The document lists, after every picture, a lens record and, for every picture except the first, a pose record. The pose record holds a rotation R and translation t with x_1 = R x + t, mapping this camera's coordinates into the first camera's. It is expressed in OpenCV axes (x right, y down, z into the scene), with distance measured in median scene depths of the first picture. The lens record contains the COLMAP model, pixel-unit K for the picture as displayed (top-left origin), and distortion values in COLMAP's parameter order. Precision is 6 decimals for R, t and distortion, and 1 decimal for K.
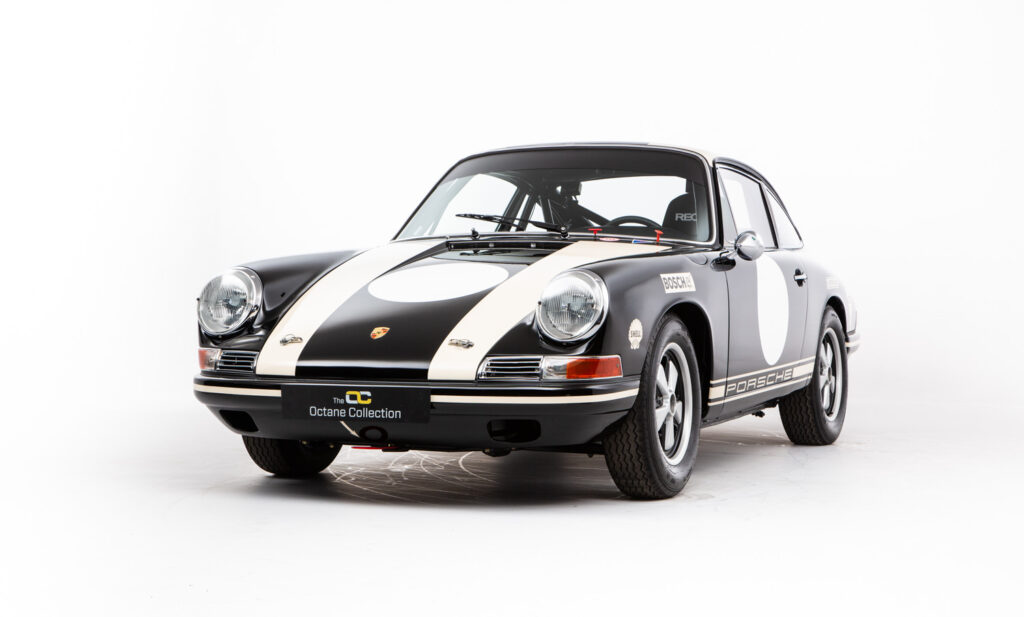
lens RADIAL K [[1919.2, 0, 518.7], [0, 1919.2, 307.5], [0, 0, 1]] dist [0.380313, 0.000000]
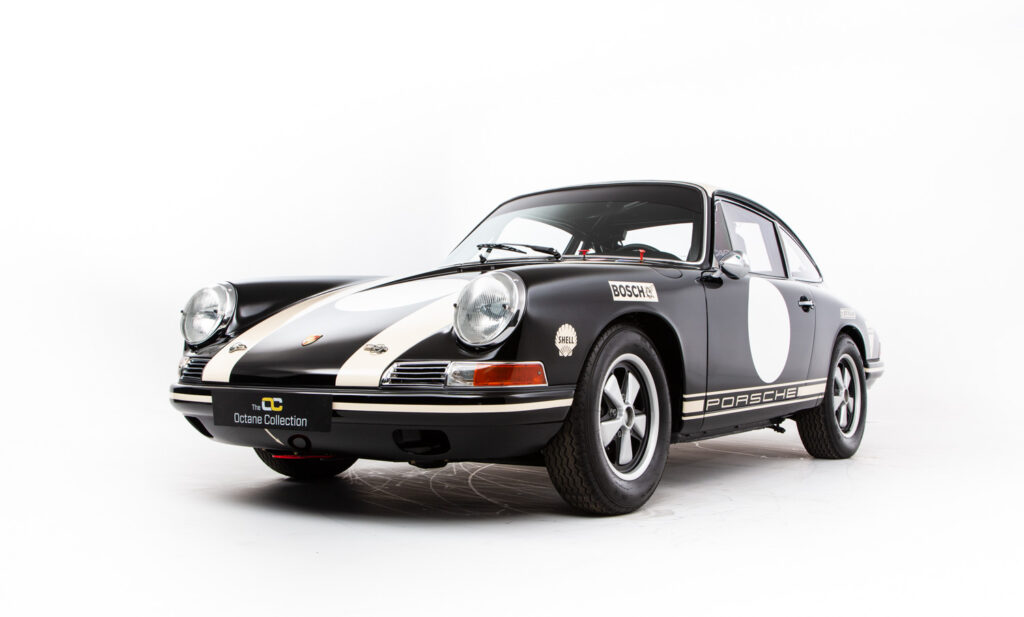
lens RADIAL K [[1093.8, 0, 515.9], [0, 1093.8, 322.7], [0, 0, 1]] dist [0.035134, 0.000000]
pose [[0.978177, -0.004524, -0.207724, 0.144217], [-0.004283, 0.999111, -0.041930, 0.027108], [0.207730, 0.041904, 0.977288, 0.464360]]
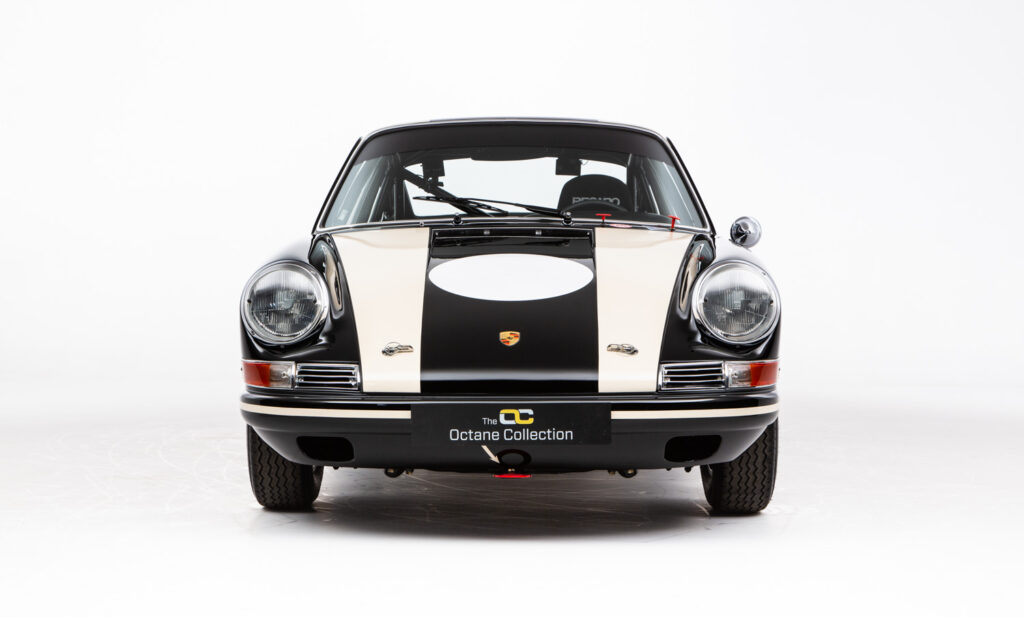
lens RADIAL K [[1814.2, 0, 520.0], [0, 1814.2, 352.9], [0, 0, 1]] dist [0.321548, 0.000000]
pose [[0.921748, -0.027142, 0.386839, -0.368516], [0.012984, 0.999148, 0.039166, -0.011238], [-0.387573, -0.031079, 0.921315, 0.262381]]
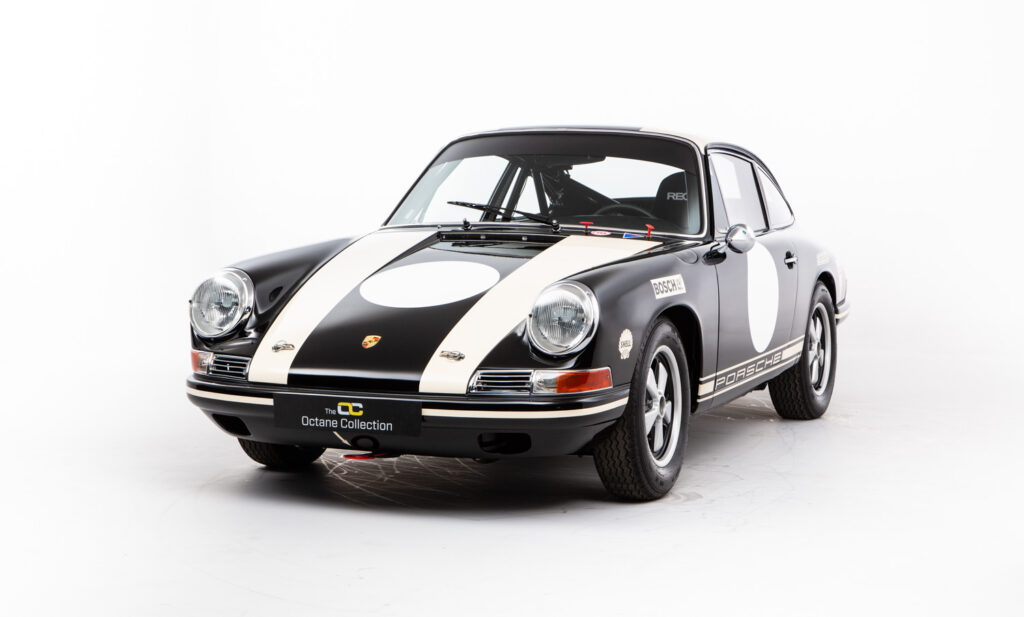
lens RADIAL K [[1919.2, 0, 517.6], [0, 1919.2, 313.1], [0, 0, 1]] dist [0.380313, 0.000000]
pose [[0.999988, 0.003470, 0.003350, 0.000767], [-0.003675, 0.997994, 0.063203, -0.064349], [-0.003124, -0.063215, 0.997995, -0.002927]]
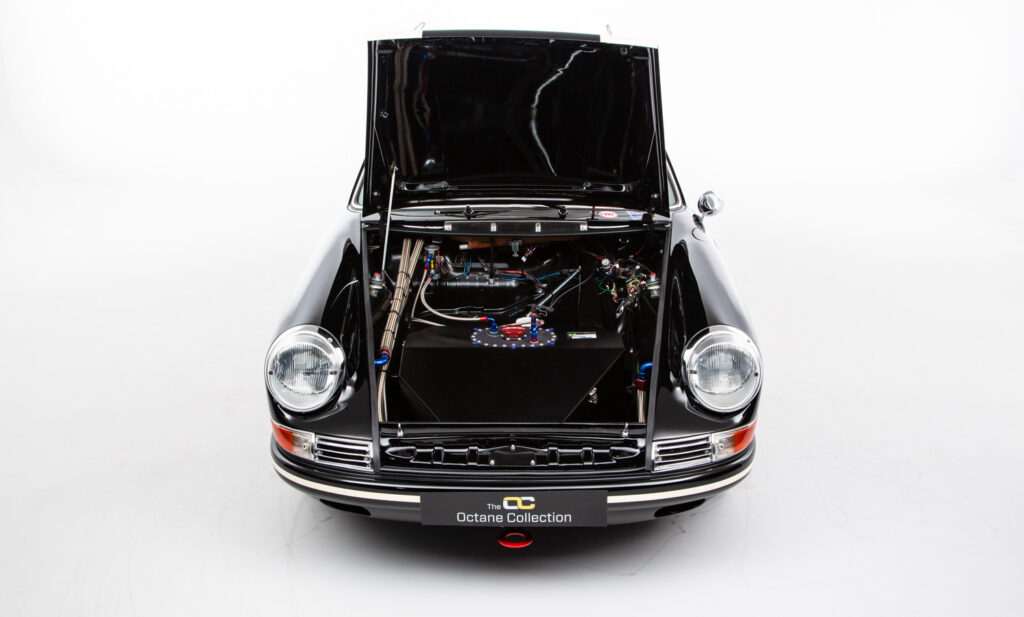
lens RADIAL K [[1043.1, 0, 512.6], [0, 1043.1, 300.0], [0, 0, 1]] dist [0.021188, 0.000000]
pose [[0.924016, -0.123223, 0.361953, -0.238711], [0.014943, 0.957561, 0.287844, -0.174924], [-0.382061, -0.260564, 0.886643, 0.569126]]
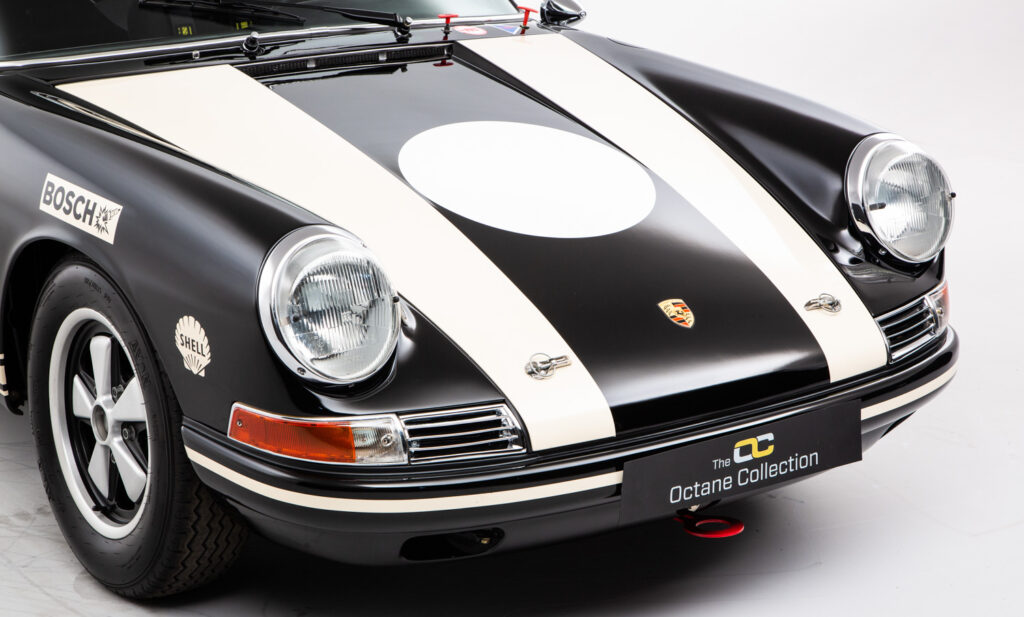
lens RADIAL K [[2060.1, 0, 506.9], [0, 2060.1, 304.2], [0, 0, 1]] dist [0.354359, 0.000000]
pose [[0.529231, -0.239512, 0.813971, -0.551759], [0.027982, 0.963736, 0.265387, -0.139528], [-0.848016, -0.117674, 0.516741, 0.731584]]
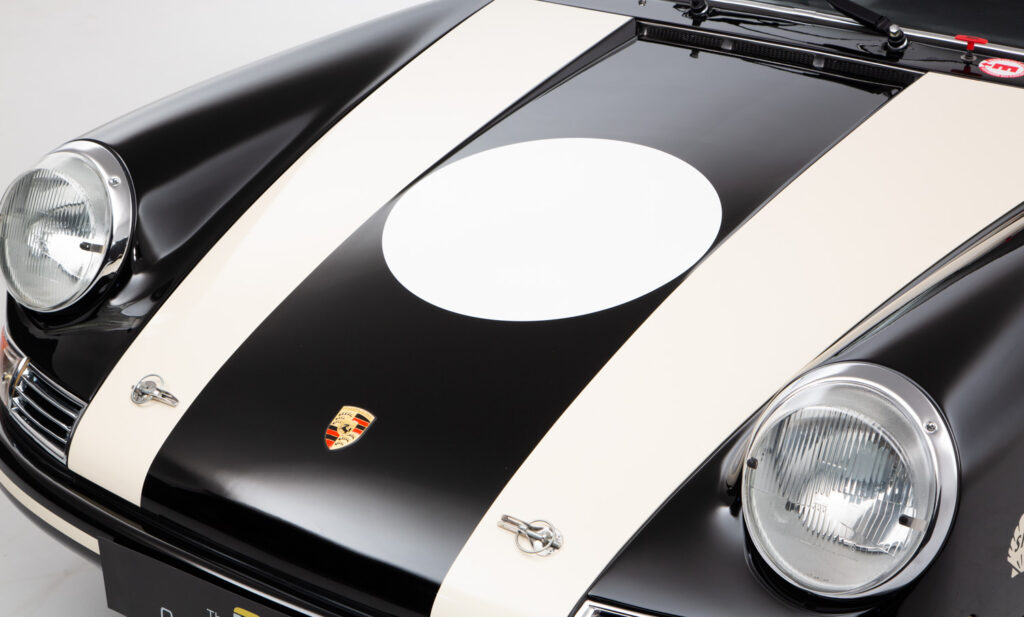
lens RADIAL K [[1814.2, 0, 538.1], [0, 1814.2, 301.1], [0, 0, 1]] dist [0.321548, 0.000000]
pose [[0.978872, 0.113865, -0.169839, 0.025352], [-0.049856, 0.938444, 0.341814, -0.137789], [0.198305, -0.326124, 0.924293, 0.659606]]
